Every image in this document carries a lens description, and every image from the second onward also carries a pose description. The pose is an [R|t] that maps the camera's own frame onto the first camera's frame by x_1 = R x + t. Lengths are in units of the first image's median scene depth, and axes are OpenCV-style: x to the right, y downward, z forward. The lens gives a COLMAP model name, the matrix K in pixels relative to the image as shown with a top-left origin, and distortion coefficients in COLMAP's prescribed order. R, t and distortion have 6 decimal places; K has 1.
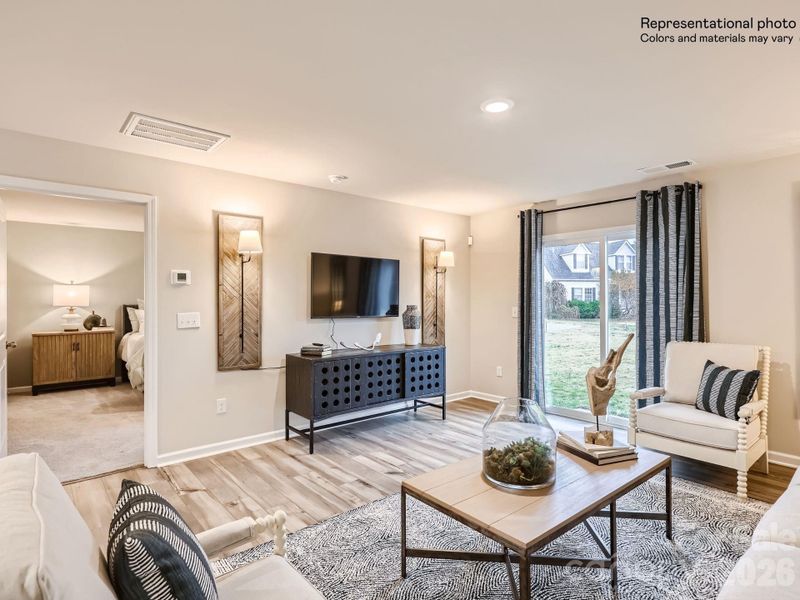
lens RADIAL K [[436.7, 0, 401.2], [0, 436.7, 298.0], [0, 0, 1]] dist [-0.002306, -0.000072]
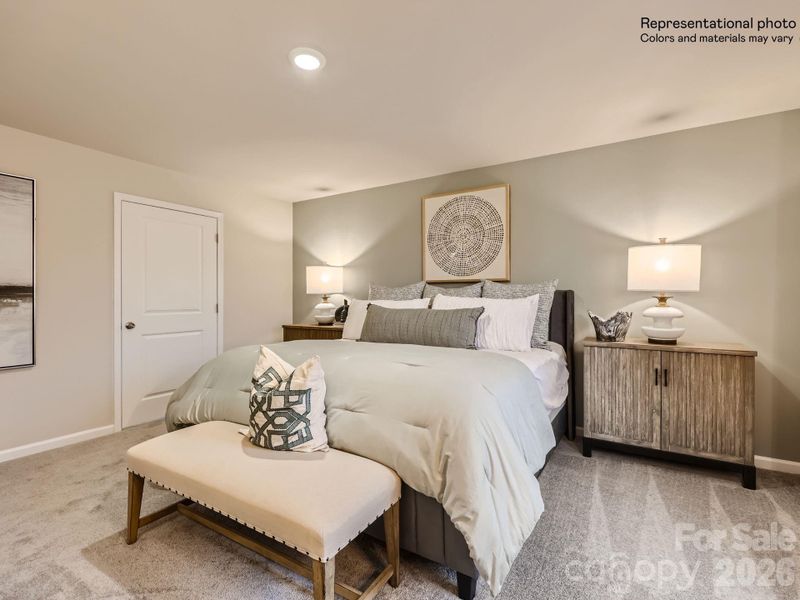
lens RADIAL K [[436.7, 0, 401.0], [0, 436.7, 296.9], [0, 0, 1]] dist [-0.002306, -0.000072]
pose [[0.253634, 0.002620, -0.967297, -0.350754], [0.002898, 0.999990, 0.003469, 0.021800], [0.967296, -0.003683, 0.253623, 0.585760]]
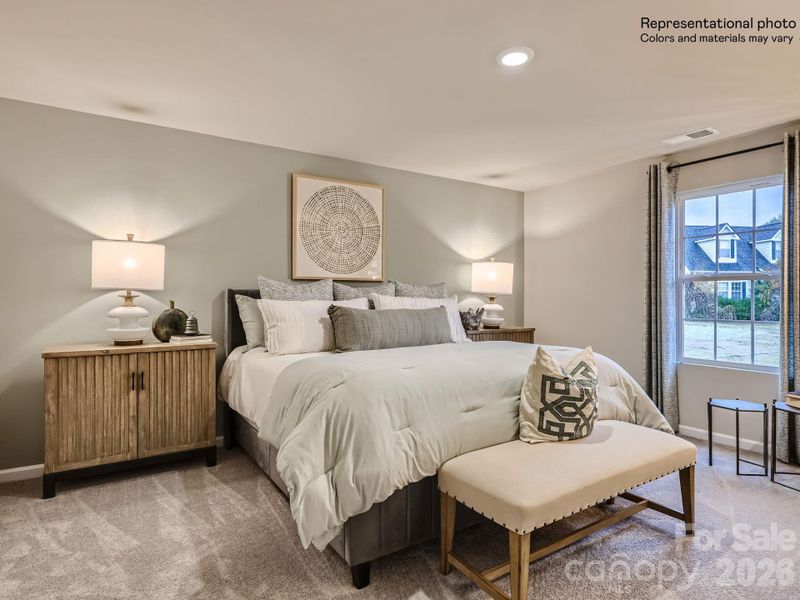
lens RADIAL K [[456.5, 0, 401.5], [0, 456.5, 298.4], [0, 0, 1]] dist [-0.001495, -0.000849]
pose [[0.993001, 0.006894, -0.117906, -0.404482], [-0.006130, 0.999958, 0.006844, 0.021817], [0.117948, -0.006073, 0.993001, 0.543657]]
